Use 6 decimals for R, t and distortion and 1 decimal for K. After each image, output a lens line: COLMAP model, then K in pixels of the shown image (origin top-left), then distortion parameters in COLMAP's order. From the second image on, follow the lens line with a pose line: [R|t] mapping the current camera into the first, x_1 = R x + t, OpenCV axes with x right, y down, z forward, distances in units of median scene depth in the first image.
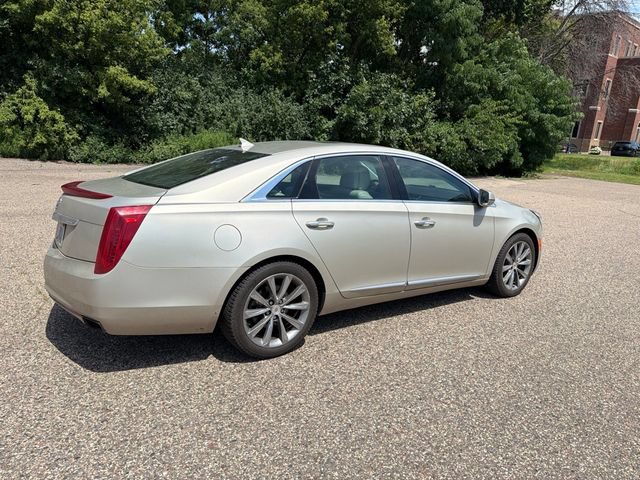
lens RADIAL K [[450.0, 0, 320.0], [0, 450.0, 240.0], [0, 0, 1]] dist [0.081337, -0.107128]
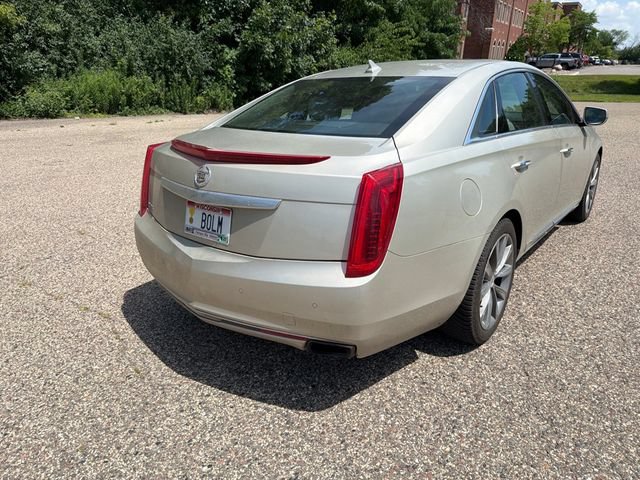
lens RADIAL K [[455.2, 0, 312.1], [0, 455.2, 239.1], [0, 0, 1]] dist [0.021955, -0.035016]
pose [[0.959033, -0.149779, 0.240462, -0.120866], [0.116777, 0.982347, 0.146143, -0.014531], [-0.258106, -0.112076, 0.959594, 0.067972]]
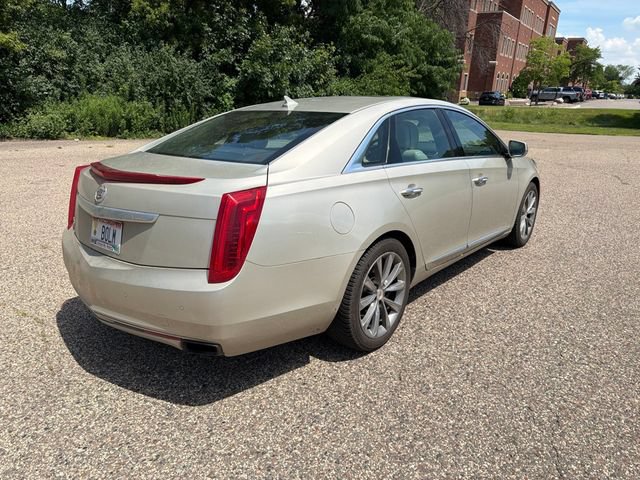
lens RADIAL K [[454.6, 0, 320.0], [0, 454.6, 240.0], [0, 0, 1]] dist [0.028348, -0.041399]
pose [[0.962963, -0.115928, 0.243440, -0.086079], [0.095650, 0.991008, 0.093567, -0.008960], [-0.252098, -0.066816, 0.965392, 0.039567]]
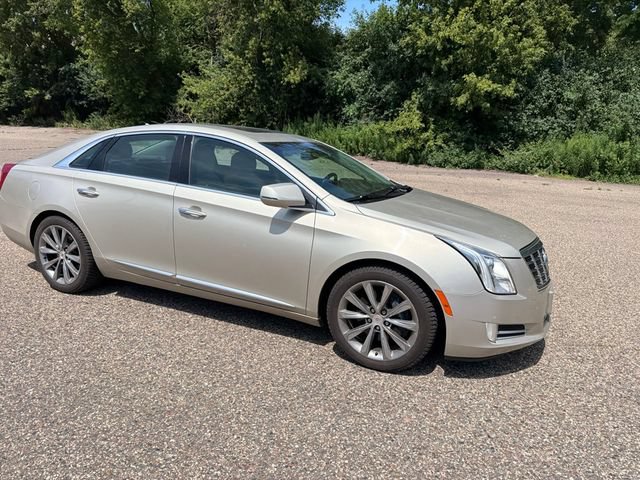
lens RADIAL K [[450.0, 0, 320.0], [0, 450.0, 236.0], [0, 0, 1]] dist [0.078538, -0.106090]
pose [[0.512369, 0.157861, -0.844132, 0.278553], [-0.189998, 0.979438, 0.067840, -0.025175], [0.837484, 0.125624, 0.531826, 0.192529]]
